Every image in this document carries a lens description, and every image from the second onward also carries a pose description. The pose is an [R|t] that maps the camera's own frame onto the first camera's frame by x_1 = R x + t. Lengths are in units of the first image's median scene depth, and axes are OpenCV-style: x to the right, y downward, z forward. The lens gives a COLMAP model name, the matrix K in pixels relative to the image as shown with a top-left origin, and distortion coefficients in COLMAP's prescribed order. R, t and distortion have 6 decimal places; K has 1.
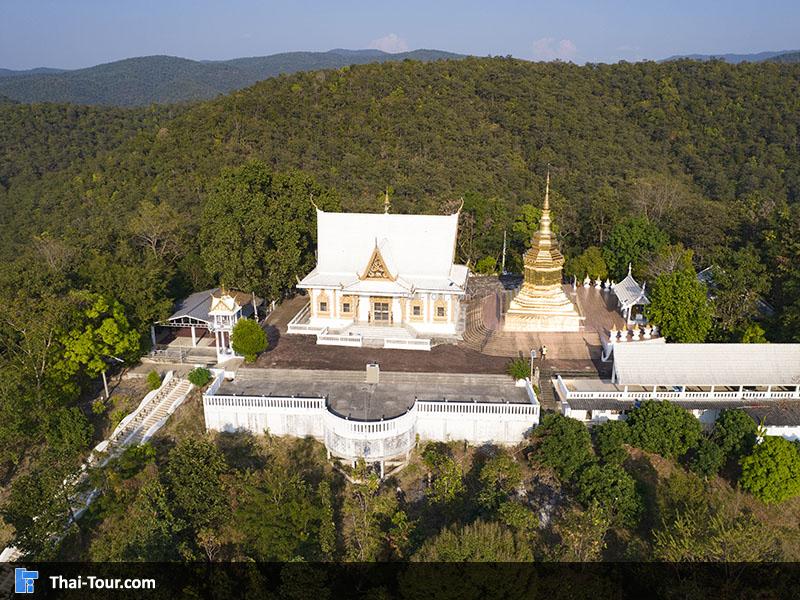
lens RADIAL K [[680.4, 0, 400.0], [0, 680.4, 300.0], [0, 0, 1]] dist [-0.045834, -0.001114]
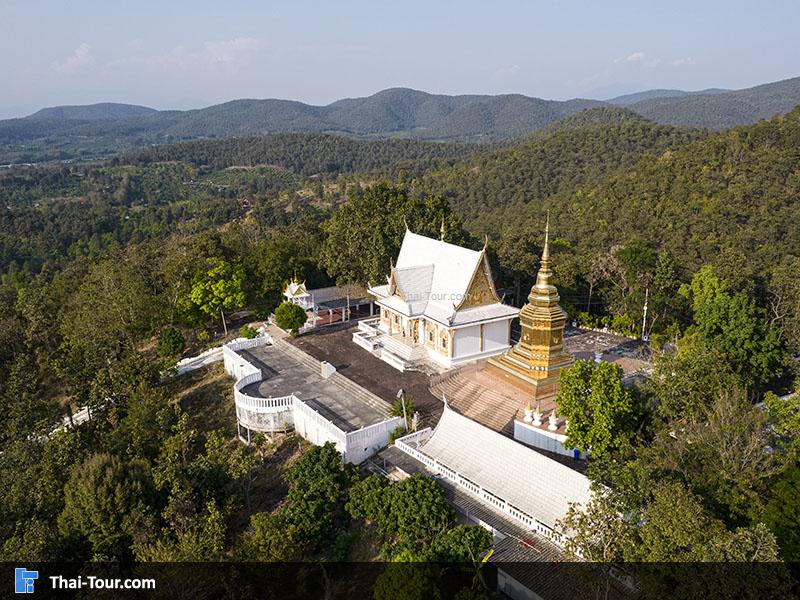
lens RADIAL K [[680.4, 0, 400.0], [0, 680.4, 300.0], [0, 0, 1]] dist [-0.045834, -0.001114]
pose [[0.613221, 0.204288, -0.763038, 0.736660], [-0.224386, 0.971236, 0.079699, -0.105099], [0.757371, 0.122342, 0.641421, 0.282122]]
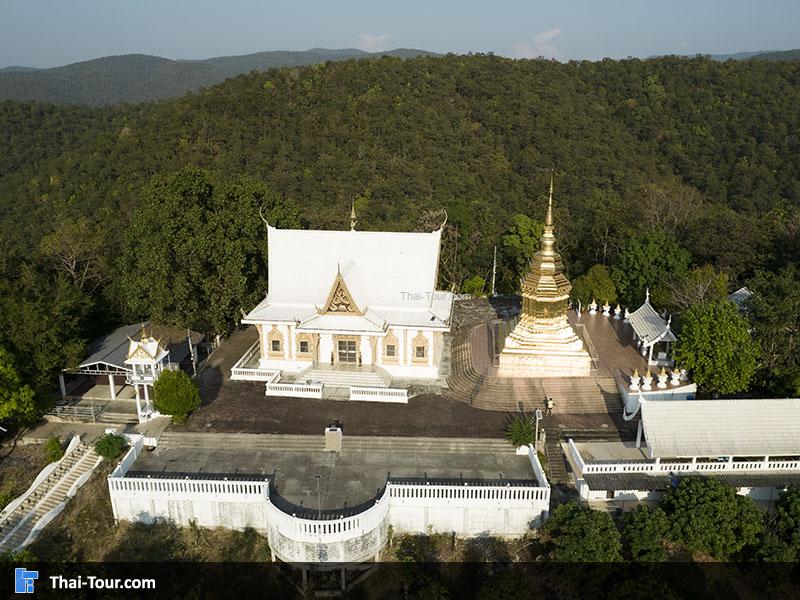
lens RADIAL K [[680.4, 0, 400.0], [0, 680.4, 300.0], [0, 0, 1]] dist [-0.045834, -0.001114]
pose [[0.999601, -0.007058, 0.027362, 0.013211], [0.007043, 0.999975, 0.000617, -0.043000], [-0.027365, -0.000424, 0.999625, 0.180493]]
